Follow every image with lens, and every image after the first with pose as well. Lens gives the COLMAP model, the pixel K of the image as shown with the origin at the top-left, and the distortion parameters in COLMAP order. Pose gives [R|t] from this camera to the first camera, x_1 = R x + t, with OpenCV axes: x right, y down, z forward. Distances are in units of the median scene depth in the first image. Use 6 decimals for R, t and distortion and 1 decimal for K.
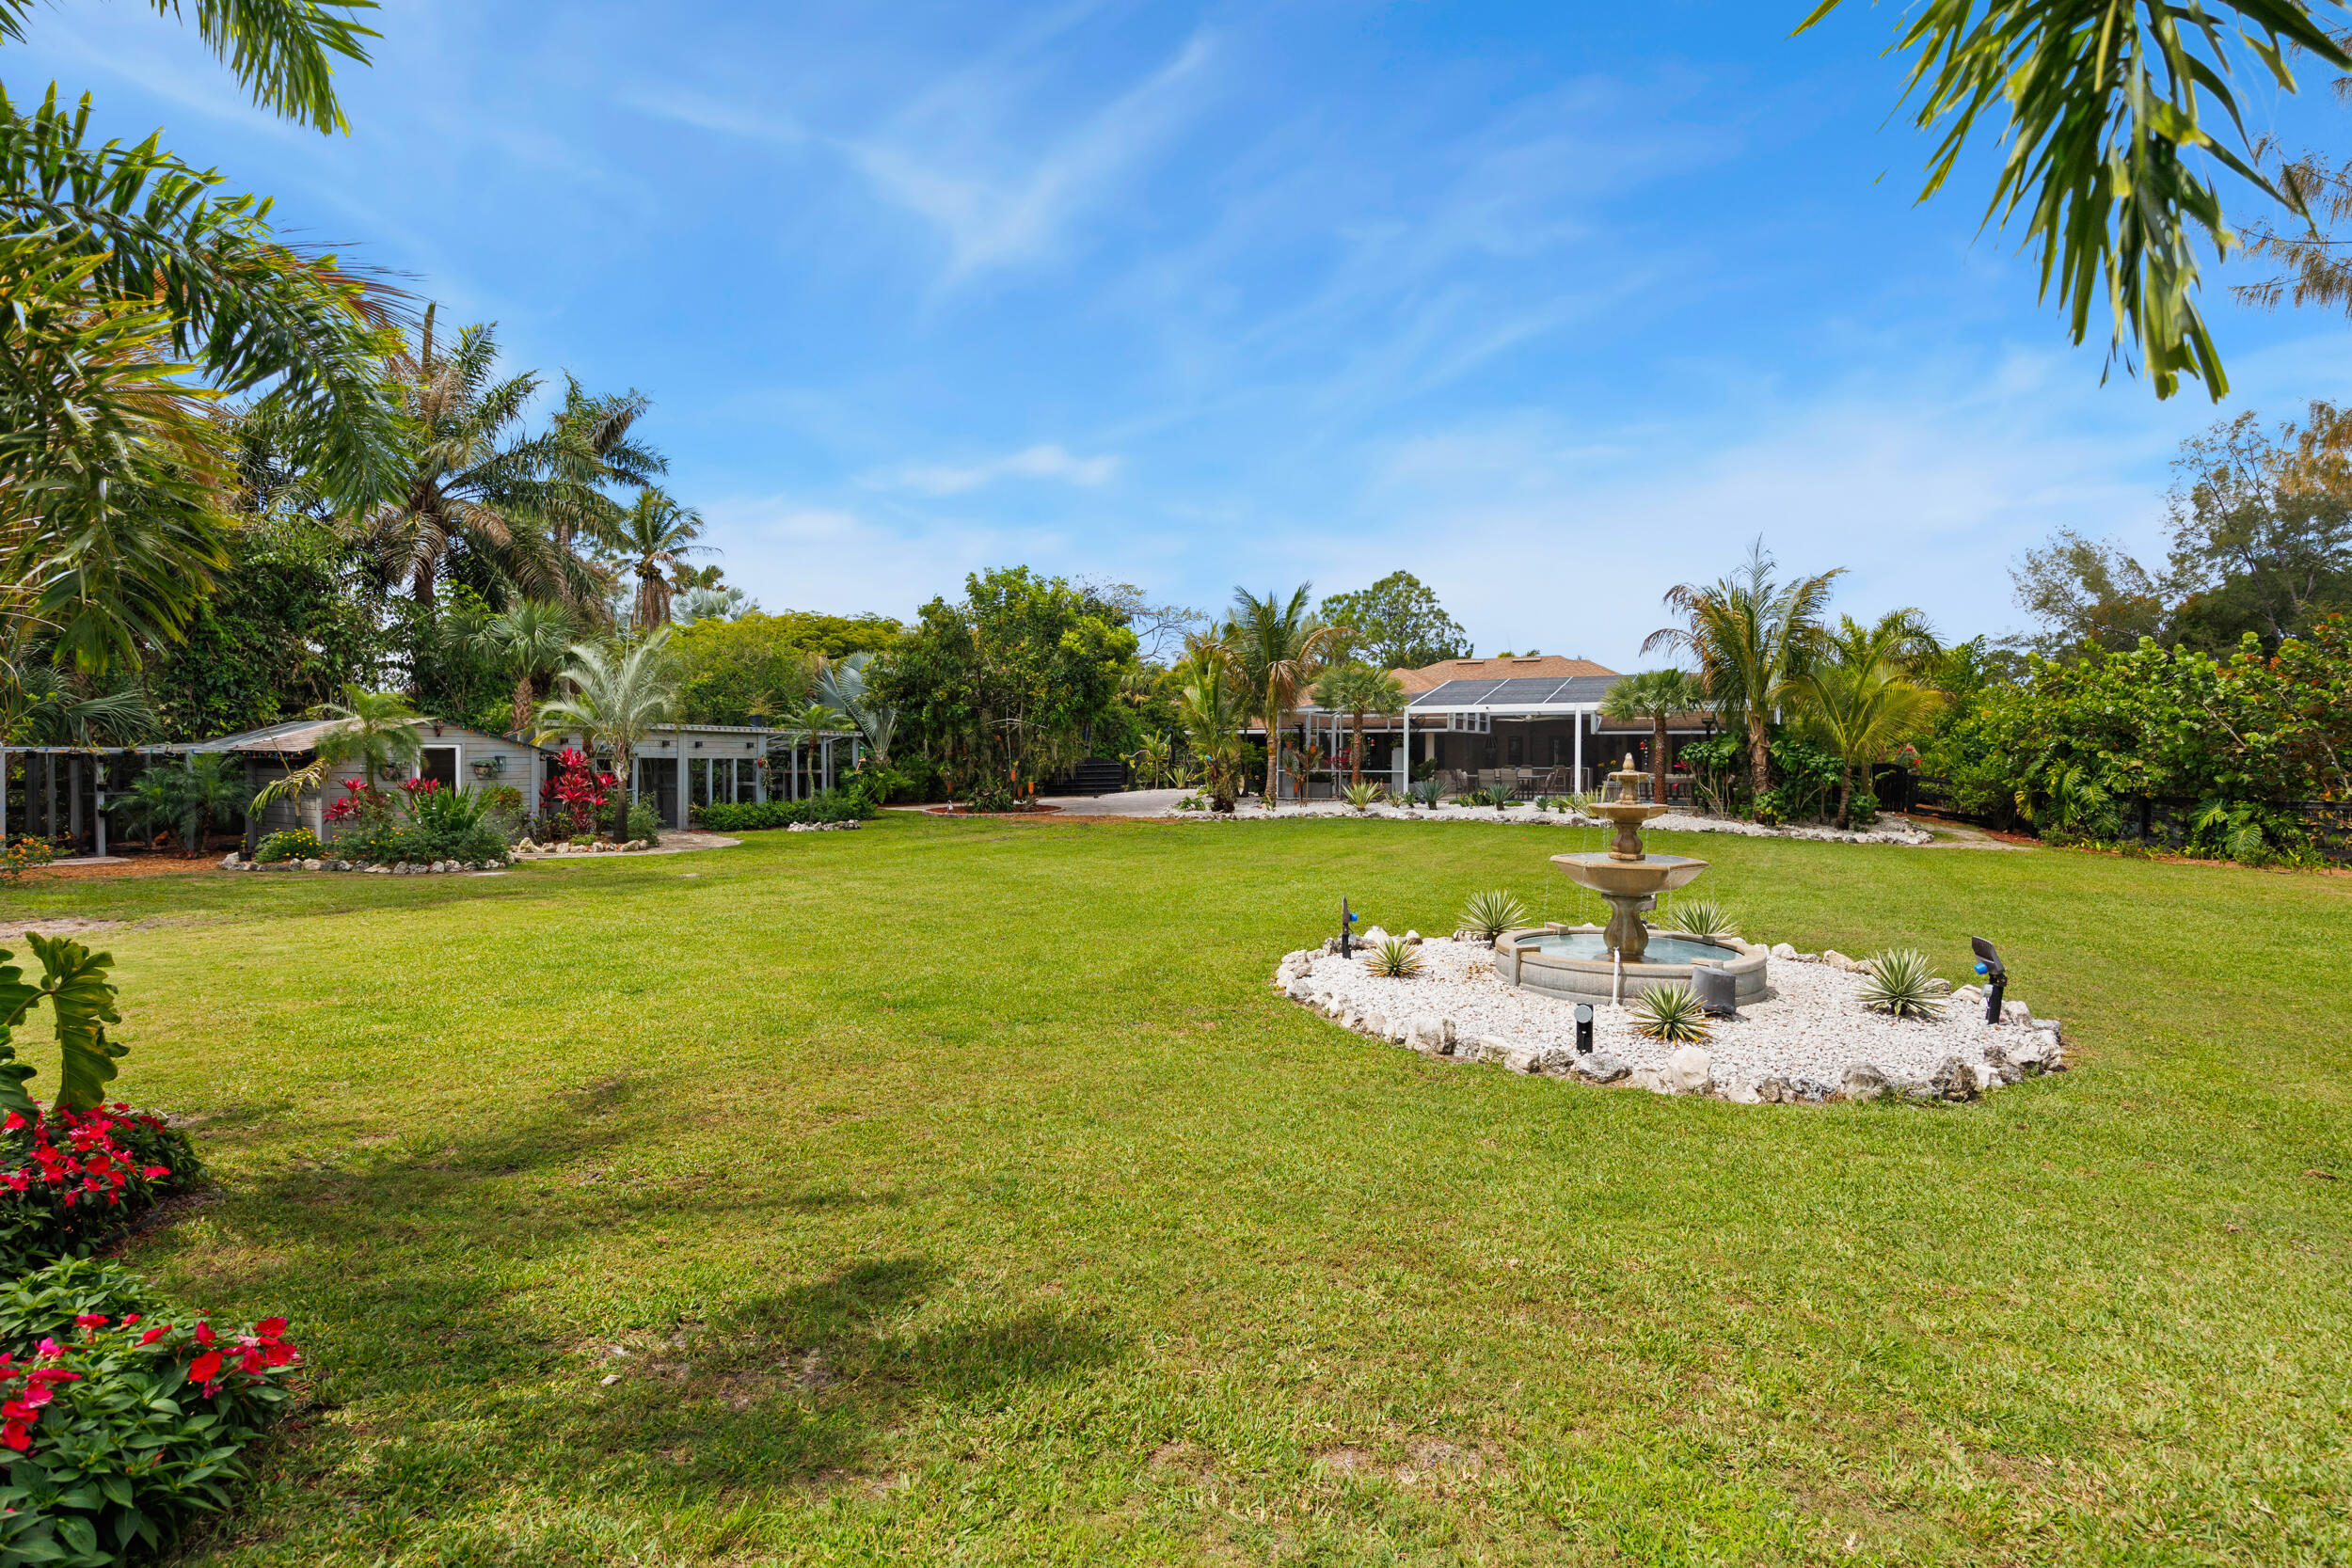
lens RADIAL K [[1102.8, 0, 1173.6], [0, 1102.8, 768.1], [0, 0, 1]] dist [-0.010723, -0.000379]
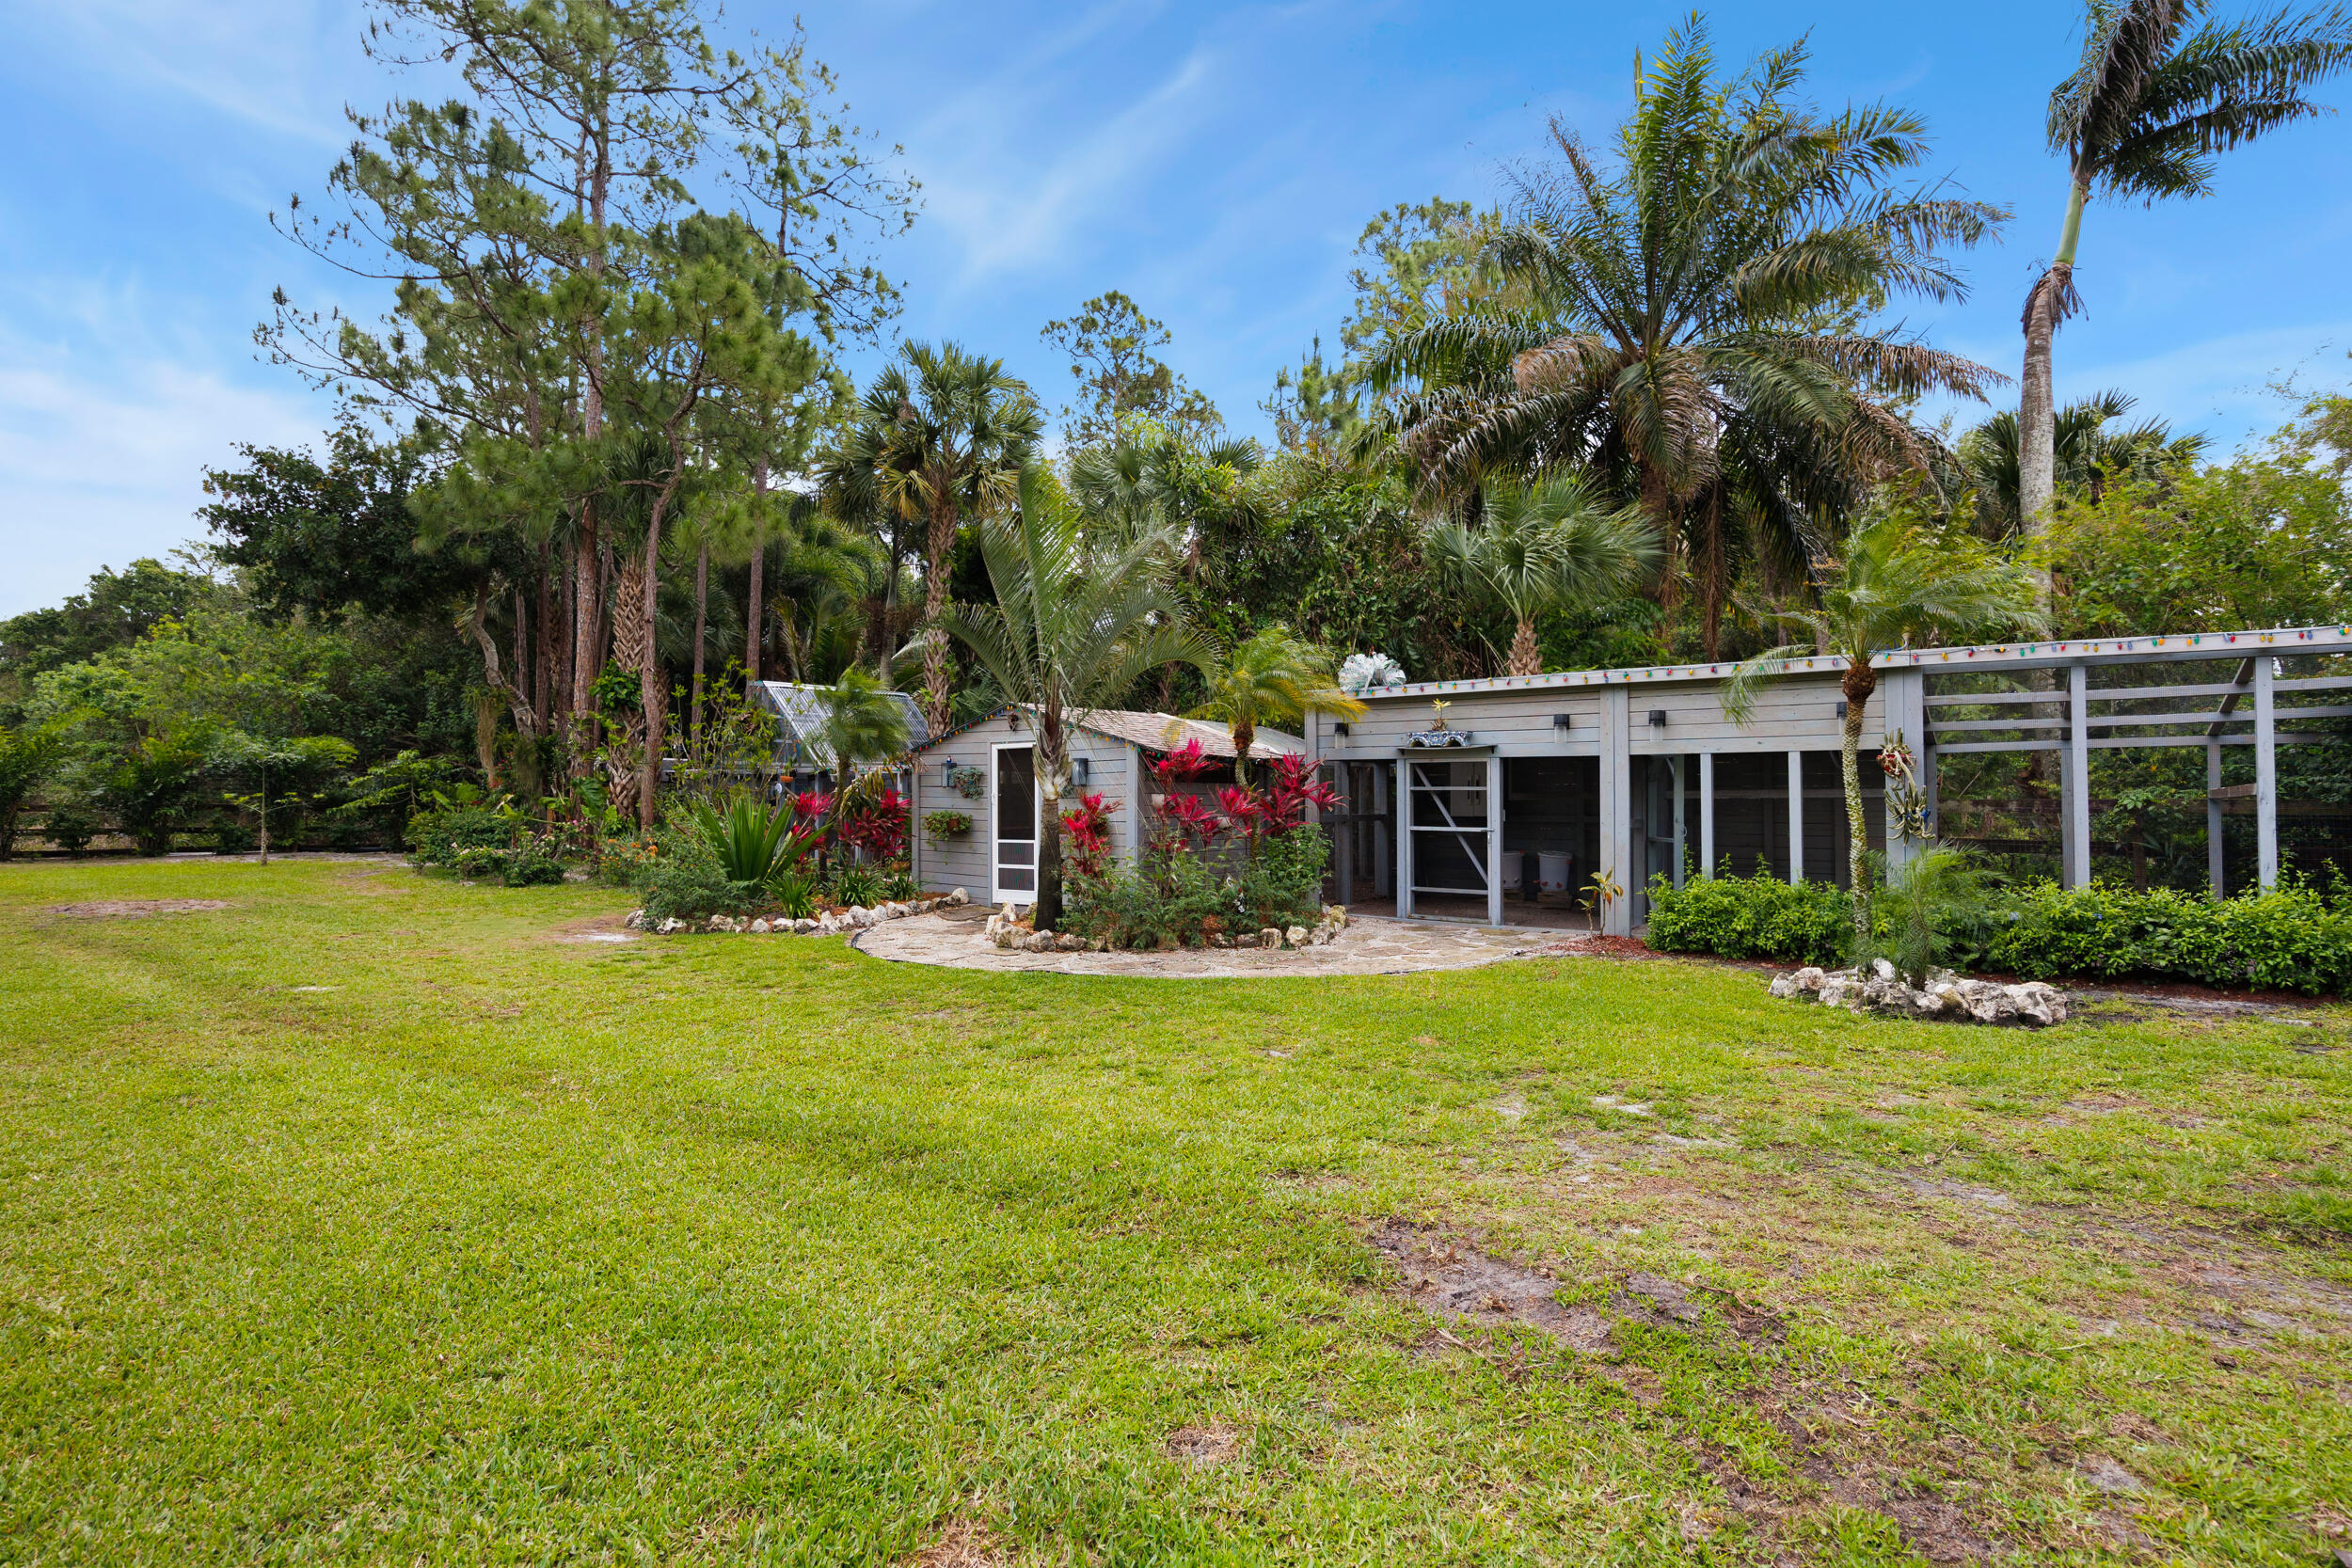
lens RADIAL K [[1102.8, 0, 1179.3], [0, 1102.8, 788.3], [0, 0, 1]] dist [-0.010723, -0.000379]
pose [[-0.157730, -0.012213, -0.987407, -0.026518], [-0.006801, 0.999913, -0.011282, 0.009240], [0.987459, 0.004936, -0.157799, 0.942153]]
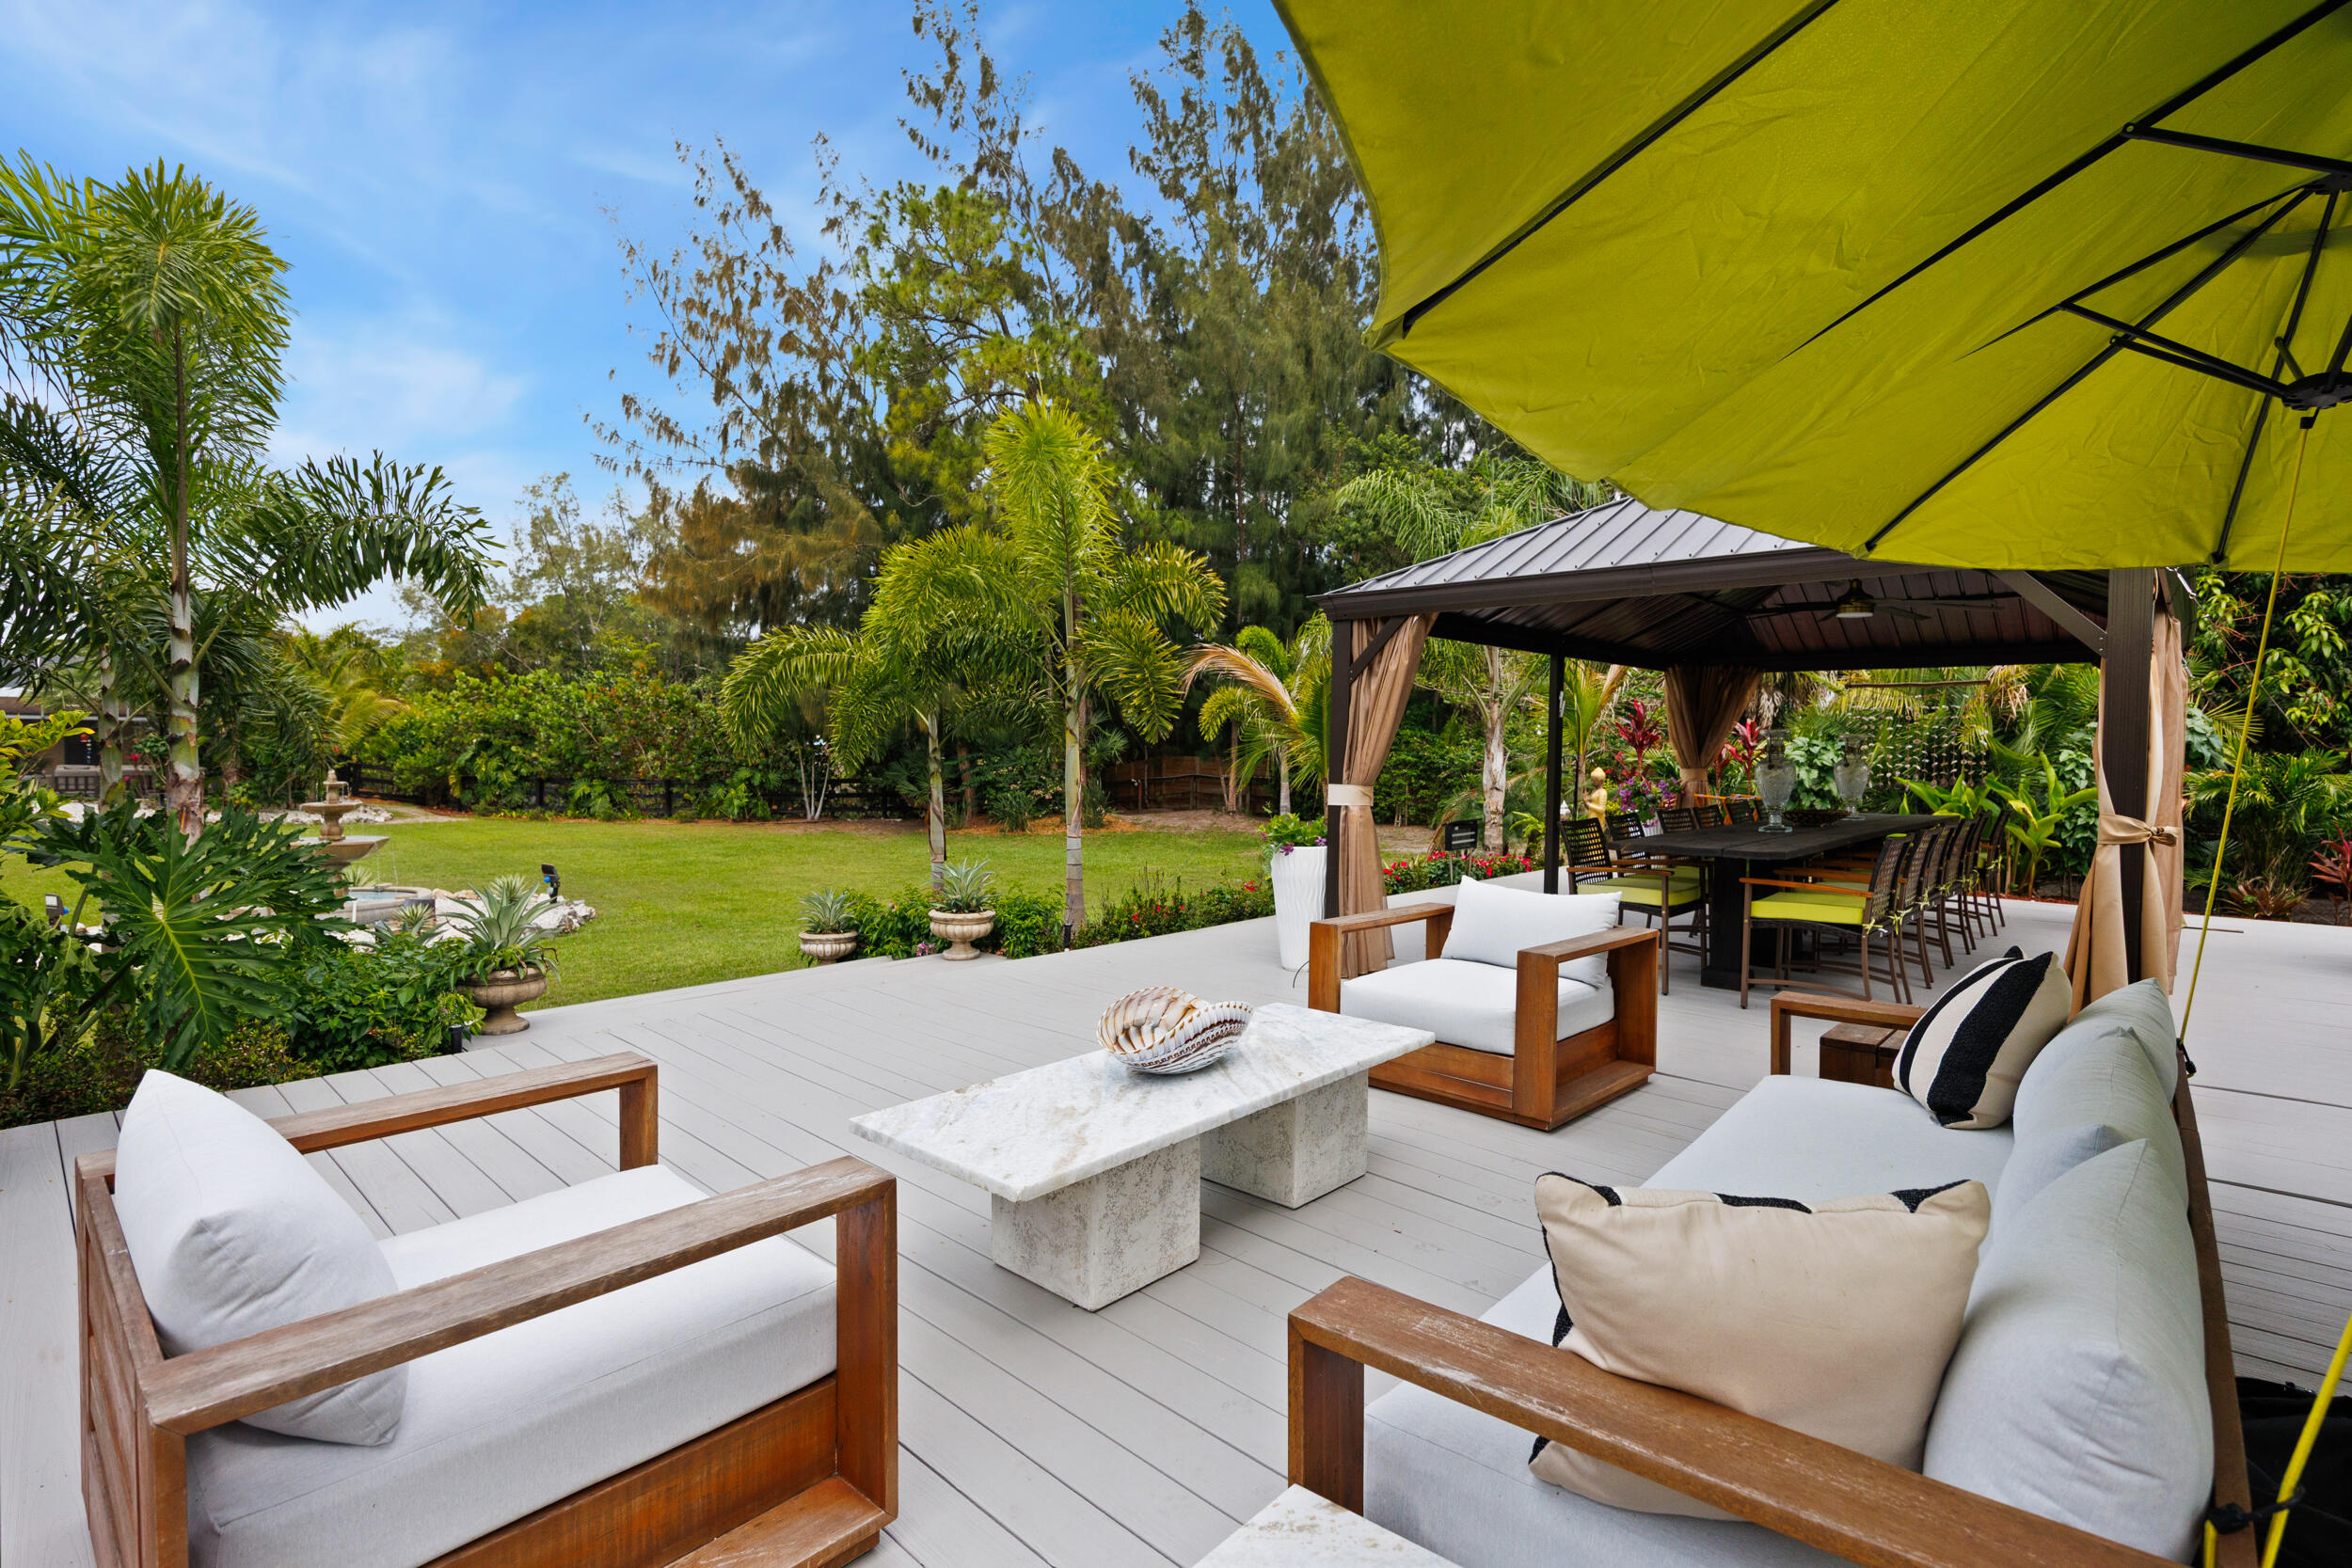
lens RADIAL K [[1102.8, 0, 1191.3], [0, 1102.8, 766.1], [0, 0, 1]] dist [-0.010723, -0.000379]
pose [[0.259999, -0.018687, 0.965428, -0.253027], [-0.001288, 0.999805, 0.019700, -0.017367], [-0.965608, -0.006365, 0.259924, -0.180182]]
